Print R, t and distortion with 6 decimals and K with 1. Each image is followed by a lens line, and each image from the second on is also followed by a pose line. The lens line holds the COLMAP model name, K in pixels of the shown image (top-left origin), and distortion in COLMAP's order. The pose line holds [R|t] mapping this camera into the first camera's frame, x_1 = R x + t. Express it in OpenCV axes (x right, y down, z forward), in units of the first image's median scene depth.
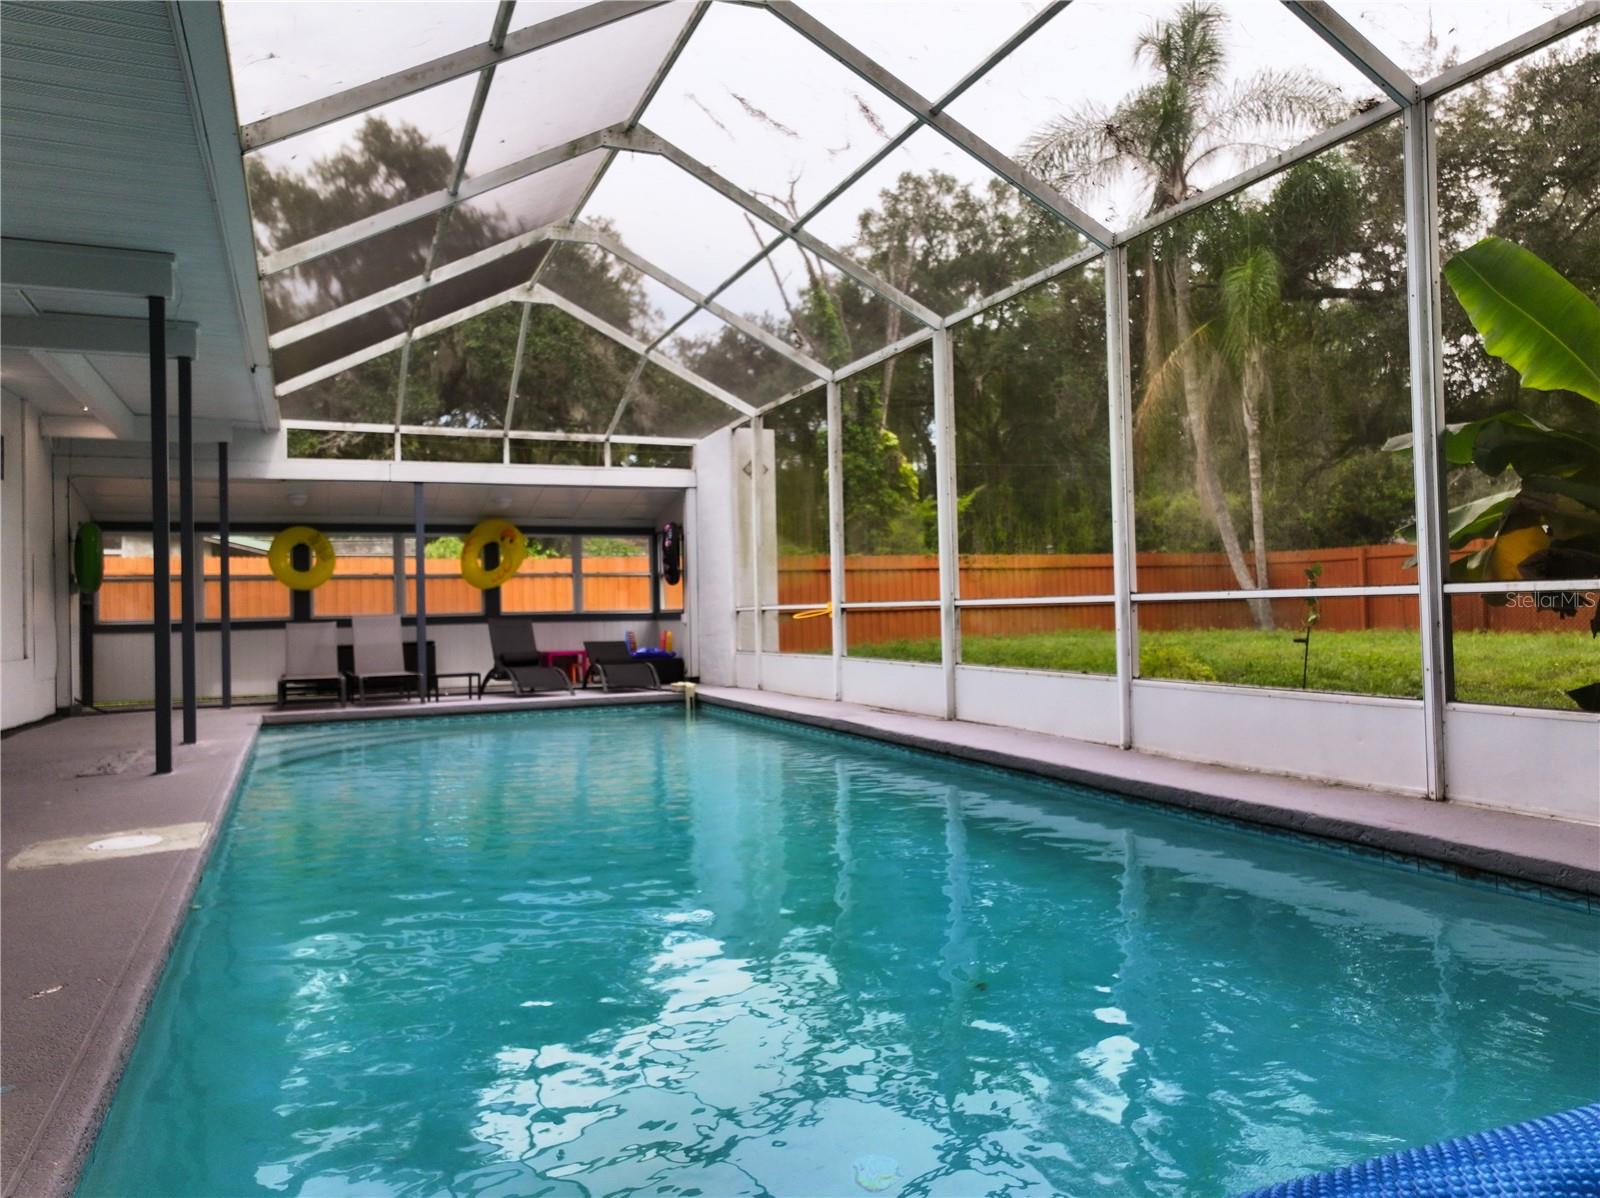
lens RADIAL K [[1130.5, 0, 807.8], [0, 1130.5, 589.9], [0, 0, 1]] dist [0.009924, 0.000110]
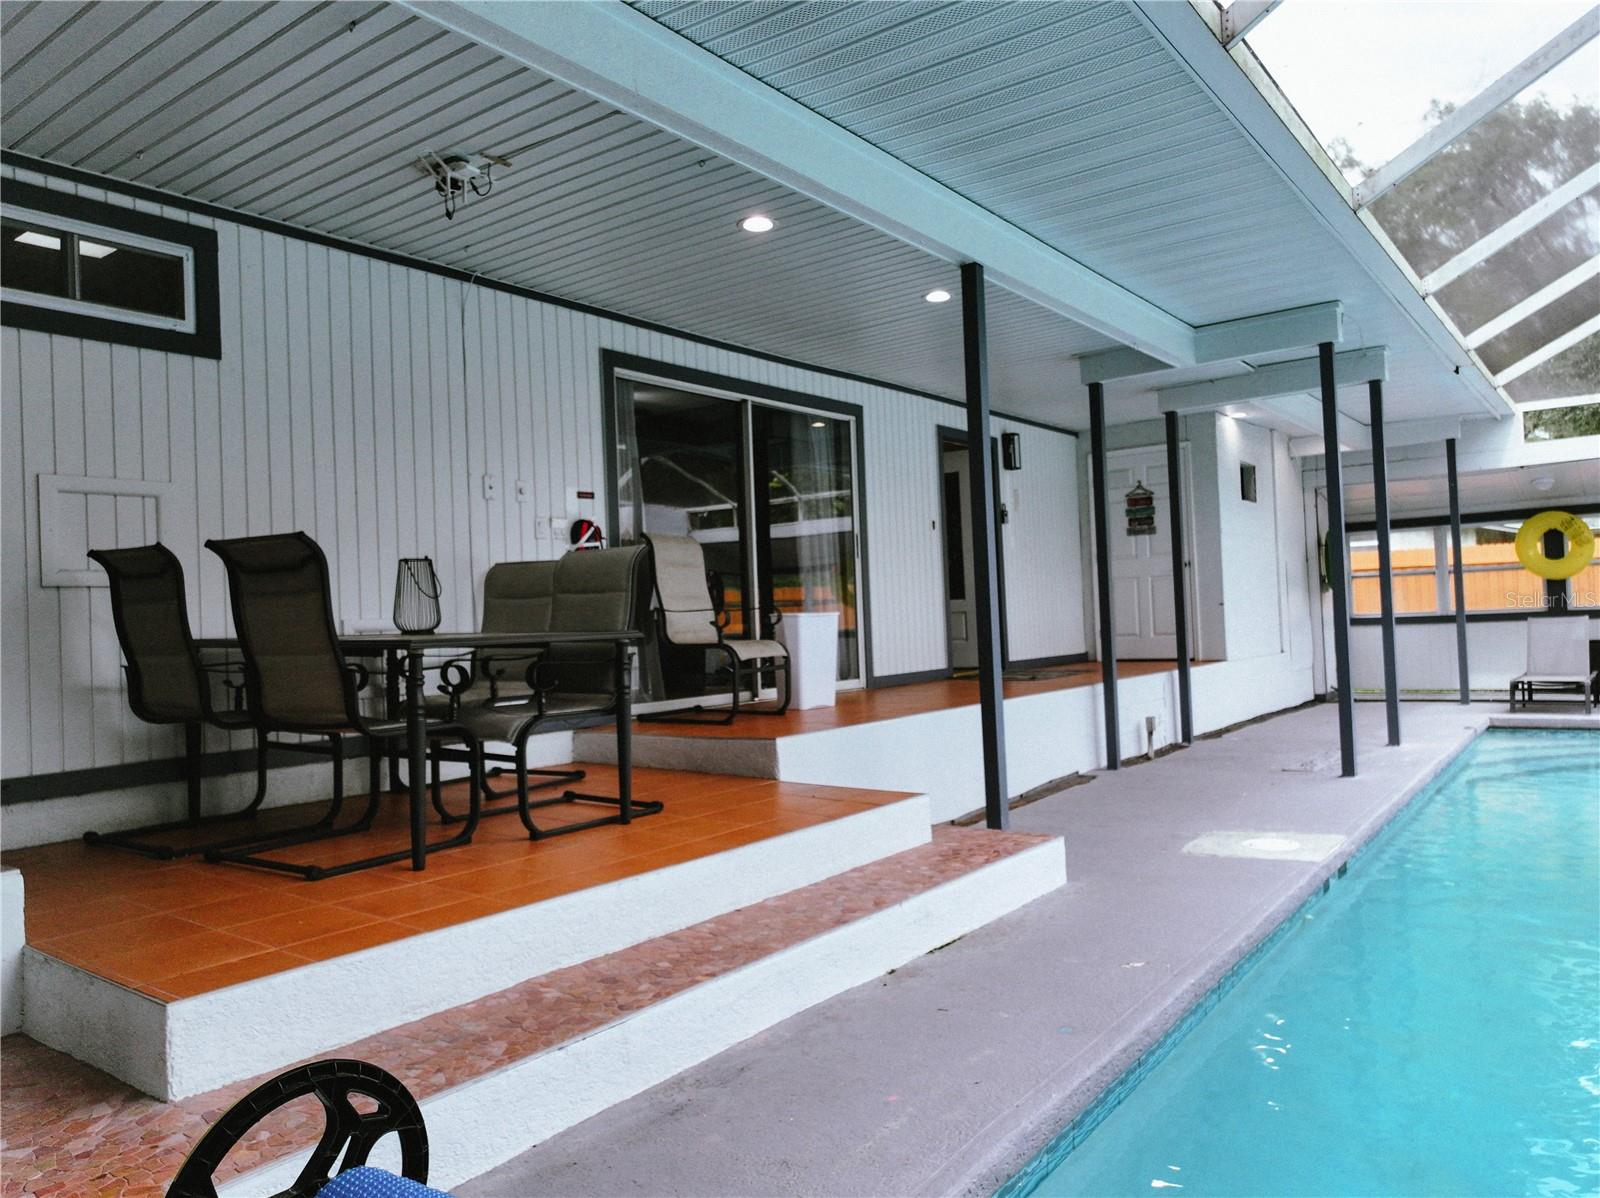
lens RADIAL K [[1130.5, 0, 807.8], [0, 1130.5, 589.9], [0, 0, 1]] dist [0.009924, 0.000110]
pose [[0.497282, -0.018611, -0.867389, 0.063004], [0.042646, 0.999086, 0.003012, -0.022231], [0.866540, -0.038488, 0.497621, 0.004768]]
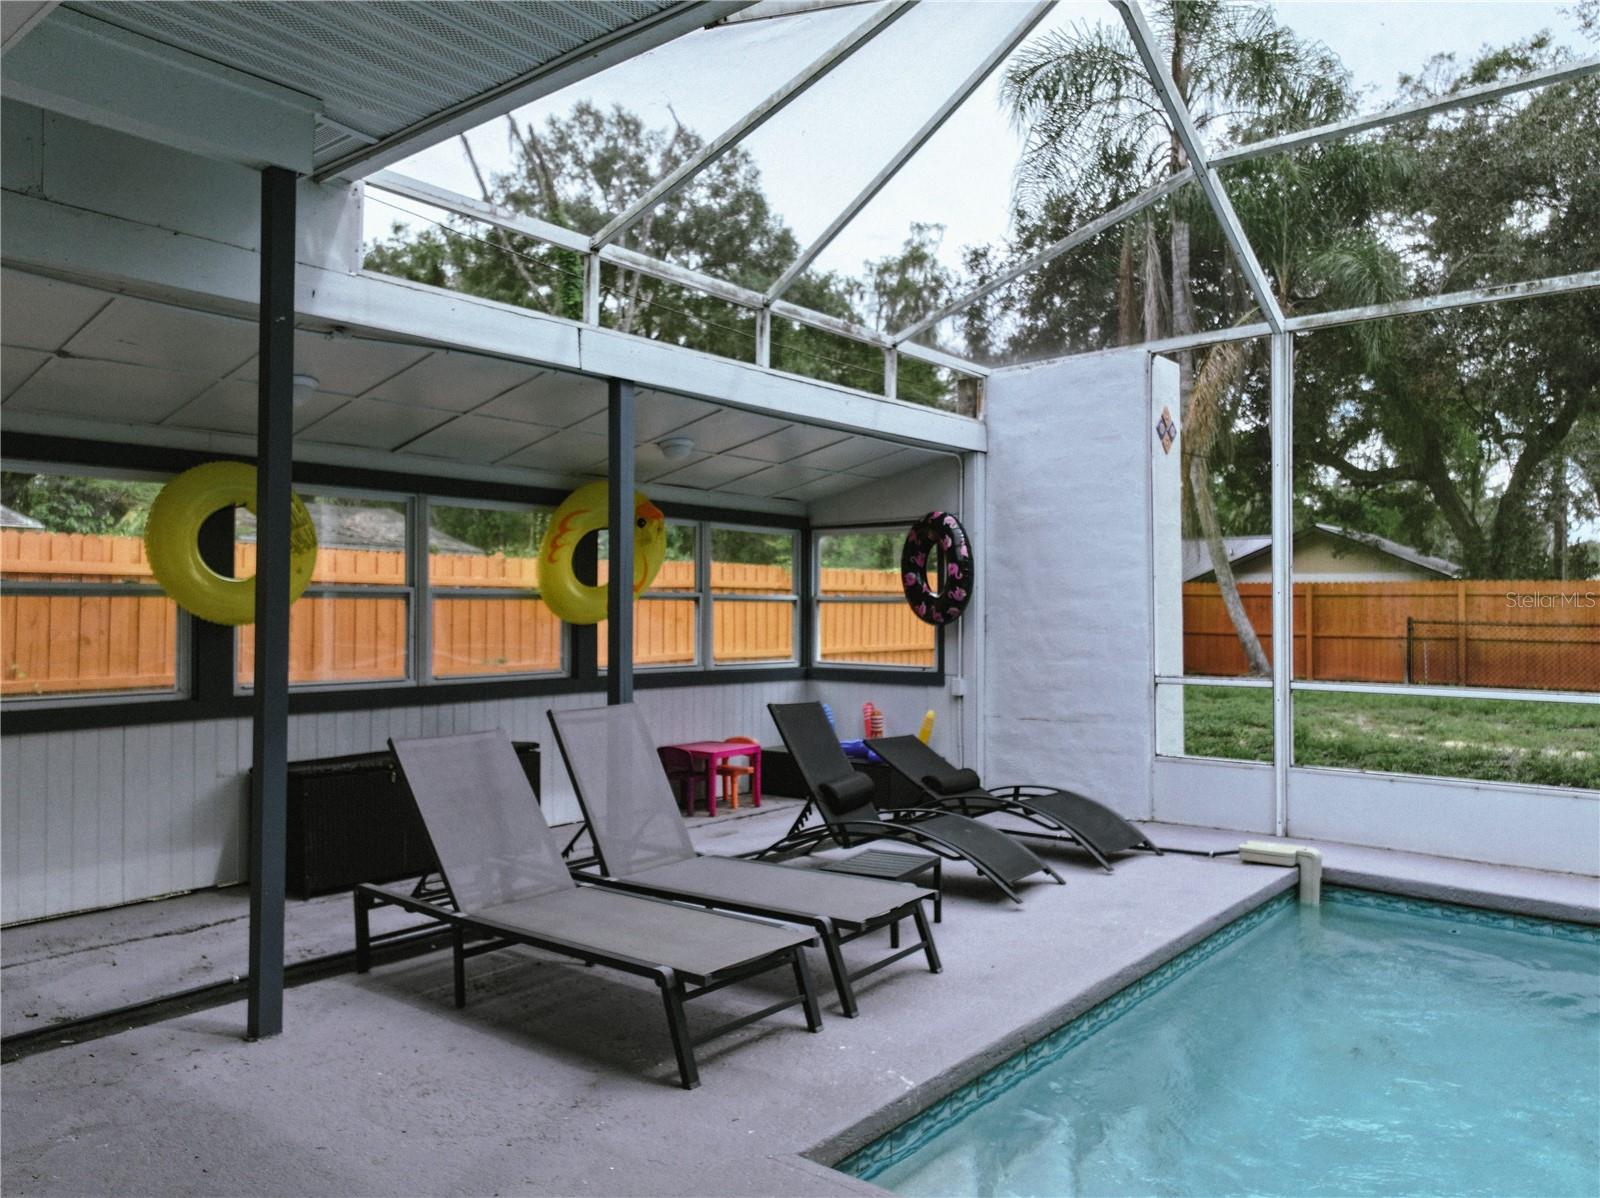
lens RADIAL K [[1130.5, 0, 807.8], [0, 1130.5, 589.9], [0, 0, 1]] dist [0.009924, 0.000110]
pose [[0.888644, 0.034418, 0.457304, -0.480782], [-0.033685, 0.999385, -0.009759, -0.016024], [-0.457359, -0.006732, 0.889257, 0.603365]]
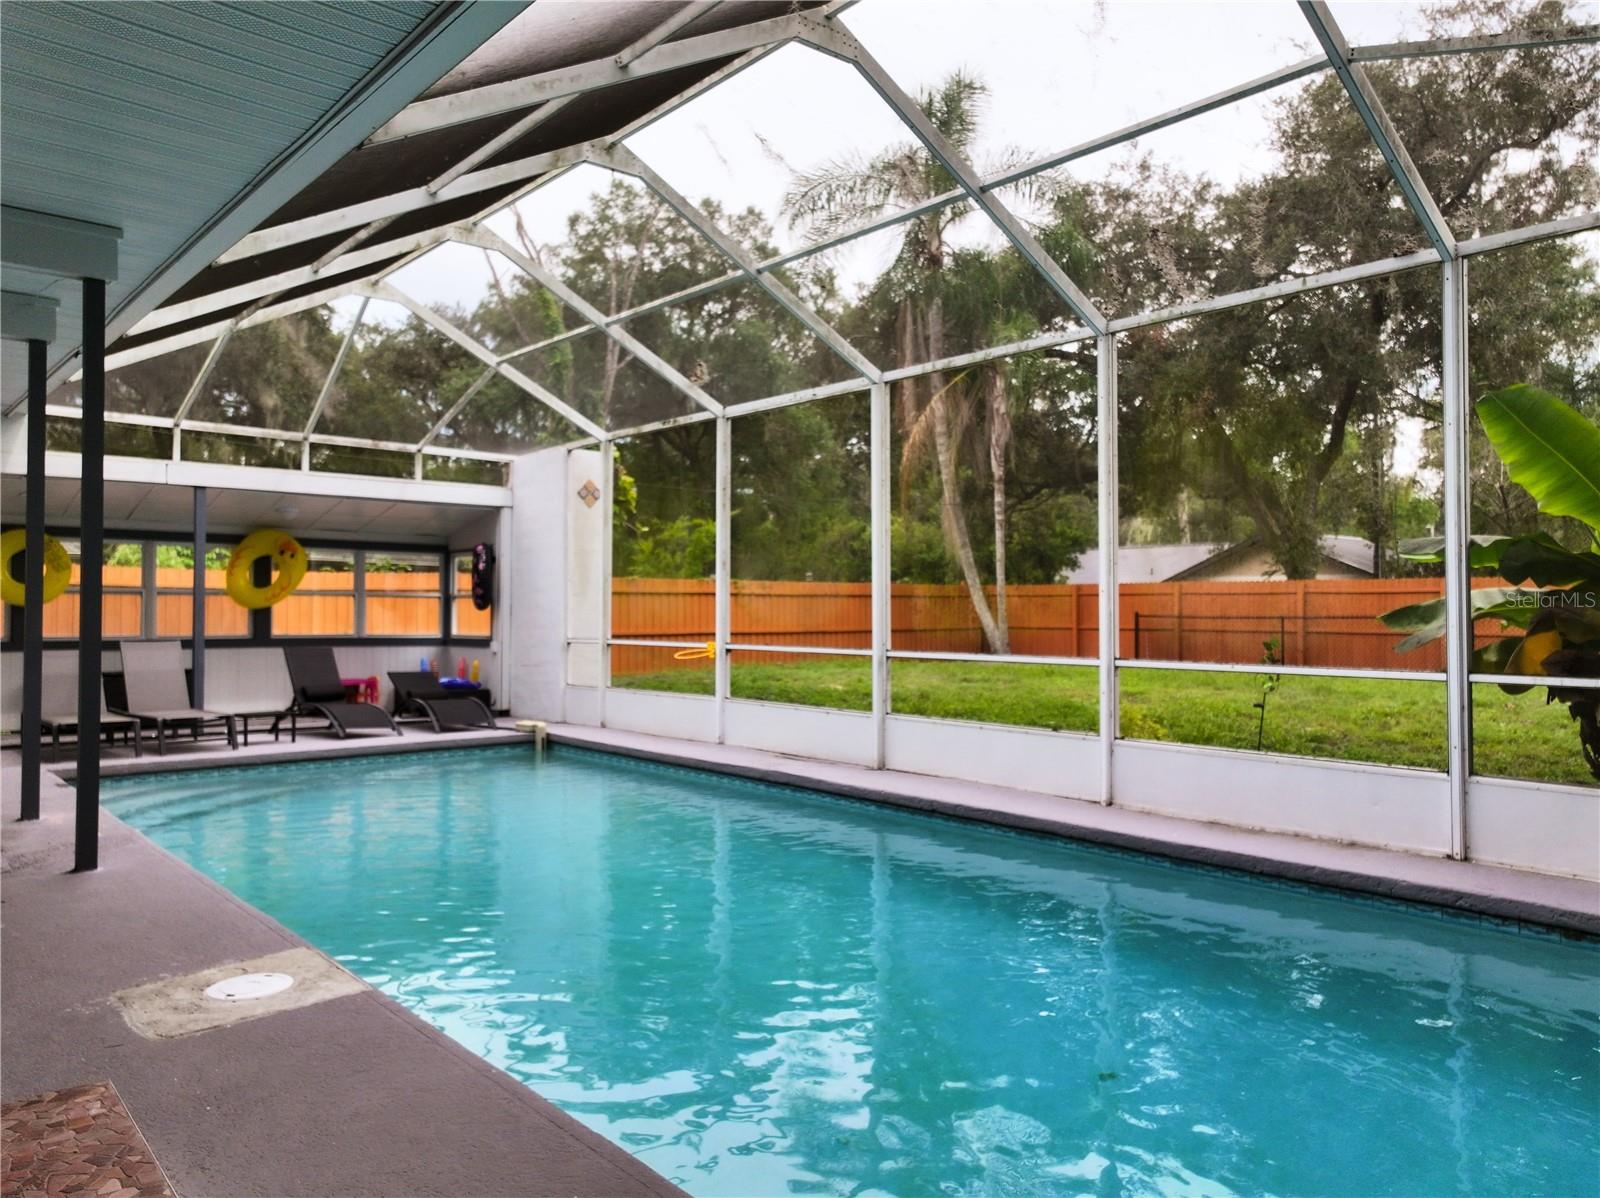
lens RADIAL K [[1130.5, 0, 807.8], [0, 1130.5, 589.9], [0, 0, 1]] dist [0.009924, 0.000110]
pose [[0.951038, 0.031619, 0.307453, -0.168968], [-0.030076, 0.999500, -0.009757, -0.022610], [-0.307608, 0.000032, 0.951513, 0.037724]]
